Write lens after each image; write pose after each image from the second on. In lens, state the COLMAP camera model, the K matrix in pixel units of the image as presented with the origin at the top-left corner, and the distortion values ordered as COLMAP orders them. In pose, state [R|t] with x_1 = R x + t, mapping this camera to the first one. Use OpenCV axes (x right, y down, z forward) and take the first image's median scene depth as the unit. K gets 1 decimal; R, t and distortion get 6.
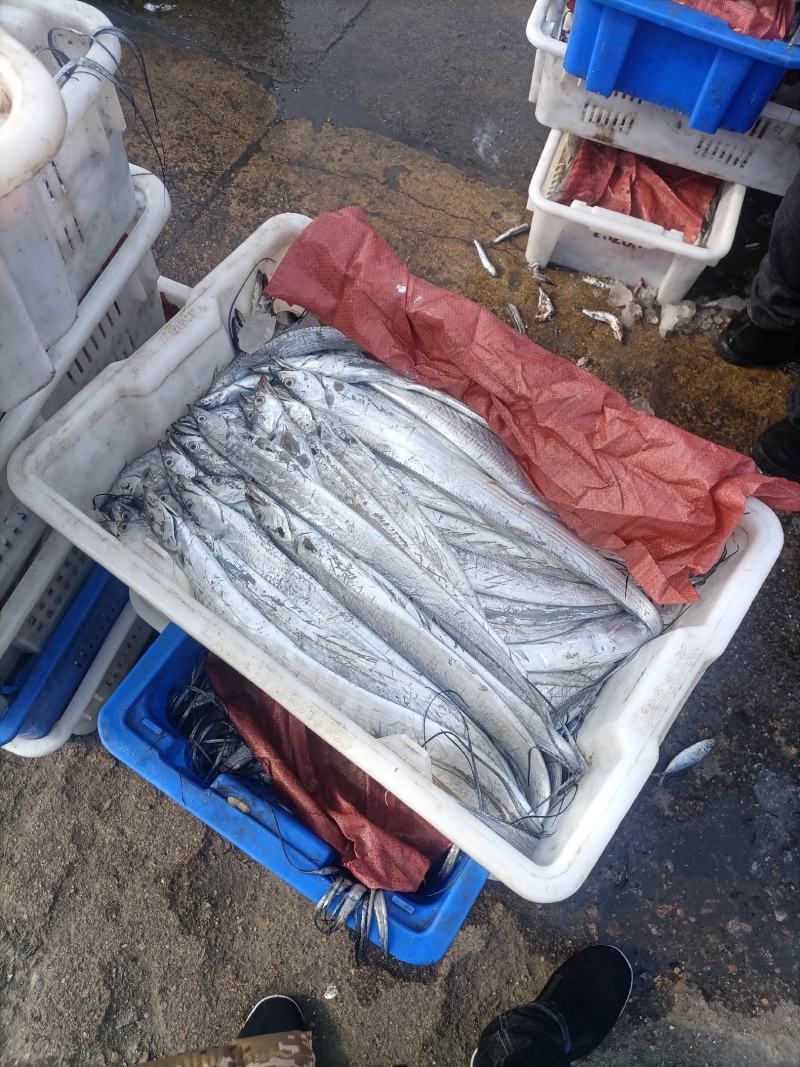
lens RADIAL K [[783.6, 0, 396.2], [0, 783.6, 530.5], [0, 0, 1]] dist [0.026149, -0.002696]
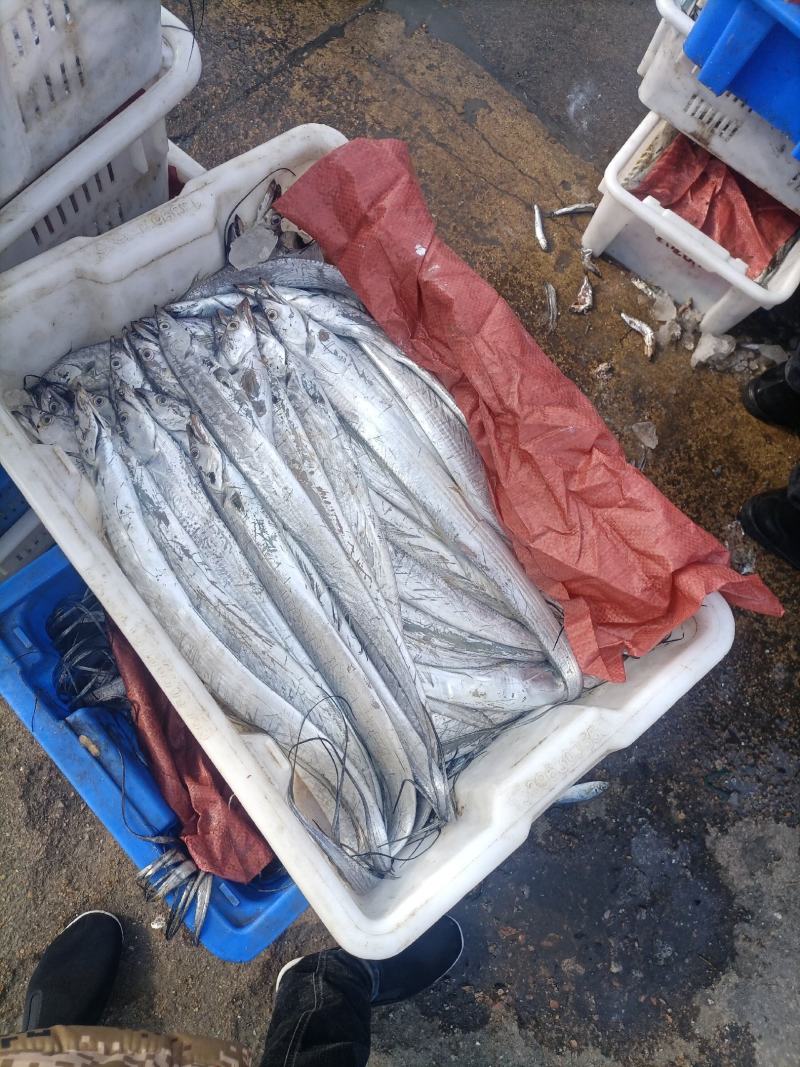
lens RADIAL K [[783.6, 0, 396.2], [0, 783.6, 530.5], [0, 0, 1]] dist [0.026149, -0.002696]
pose [[0.958123, 0.284011, 0.036580, 0.037630], [-0.286141, 0.954519, 0.083771, -0.071243], [-0.011125, -0.090730, 0.995813, 0.085470]]
